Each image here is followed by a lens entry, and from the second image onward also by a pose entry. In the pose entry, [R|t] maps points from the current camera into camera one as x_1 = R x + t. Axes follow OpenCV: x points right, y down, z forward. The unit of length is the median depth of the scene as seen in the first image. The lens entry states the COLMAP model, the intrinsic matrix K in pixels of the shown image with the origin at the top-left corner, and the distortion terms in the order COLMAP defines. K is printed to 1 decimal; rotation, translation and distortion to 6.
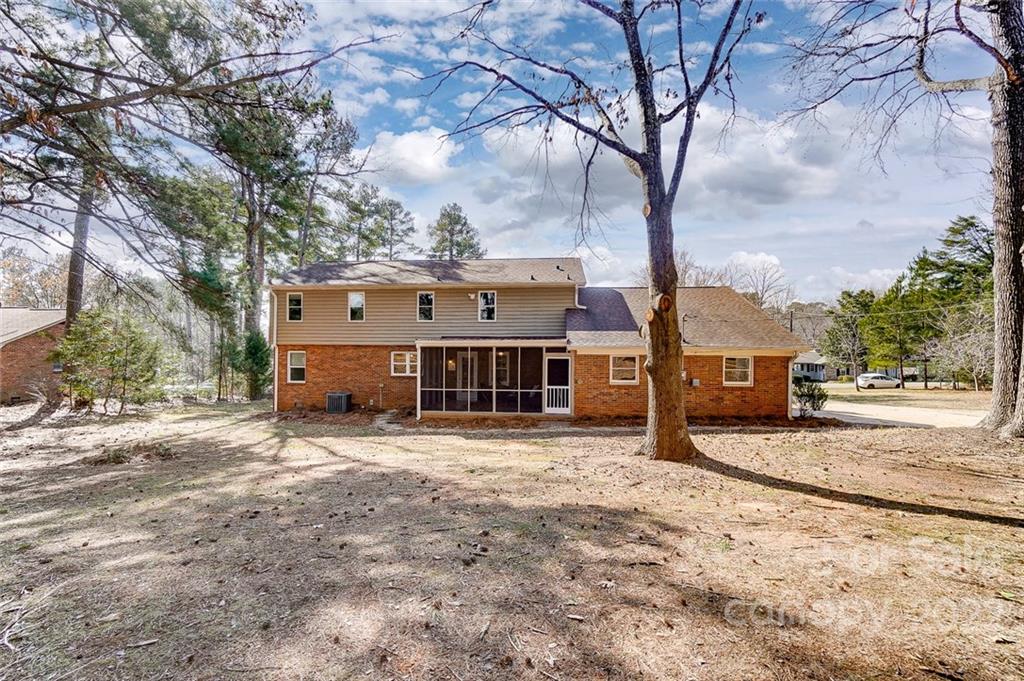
lens RADIAL K [[464.4, 0, 514.6], [0, 464.4, 352.3], [0, 0, 1]] dist [-0.001245, -0.000145]
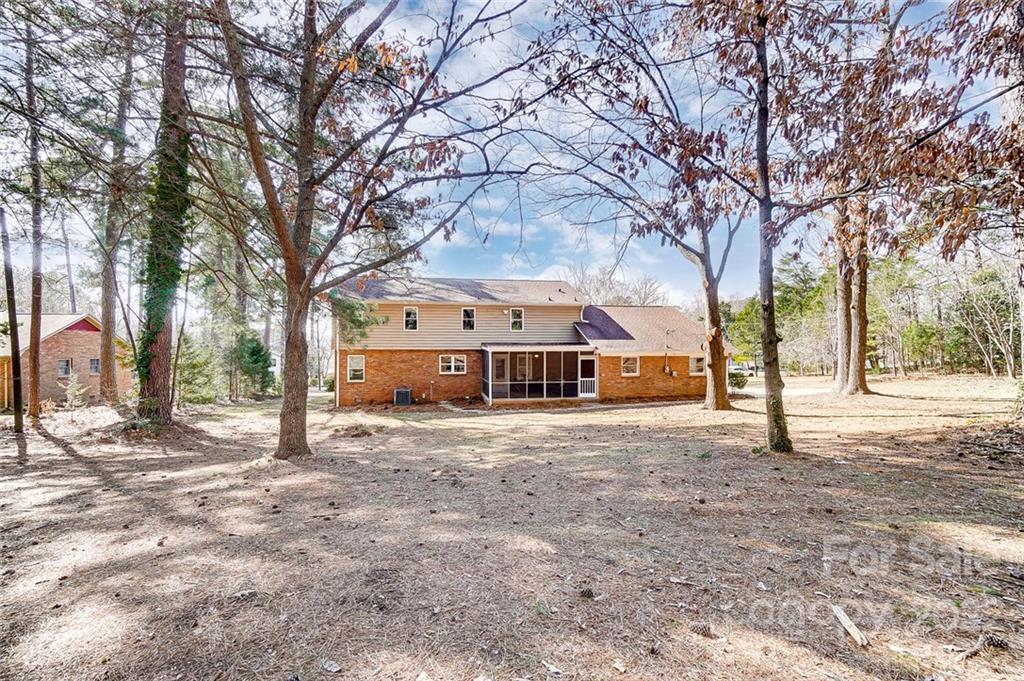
lens RADIAL K [[464.4, 0, 514.6], [0, 464.4, 352.3], [0, 0, 1]] dist [-0.001245, -0.000145]
pose [[0.964097, -0.009722, 0.265373, -0.500820], [0.007398, 0.999925, 0.009756, -0.023514], [-0.265448, -0.007443, 0.964096, -0.326381]]
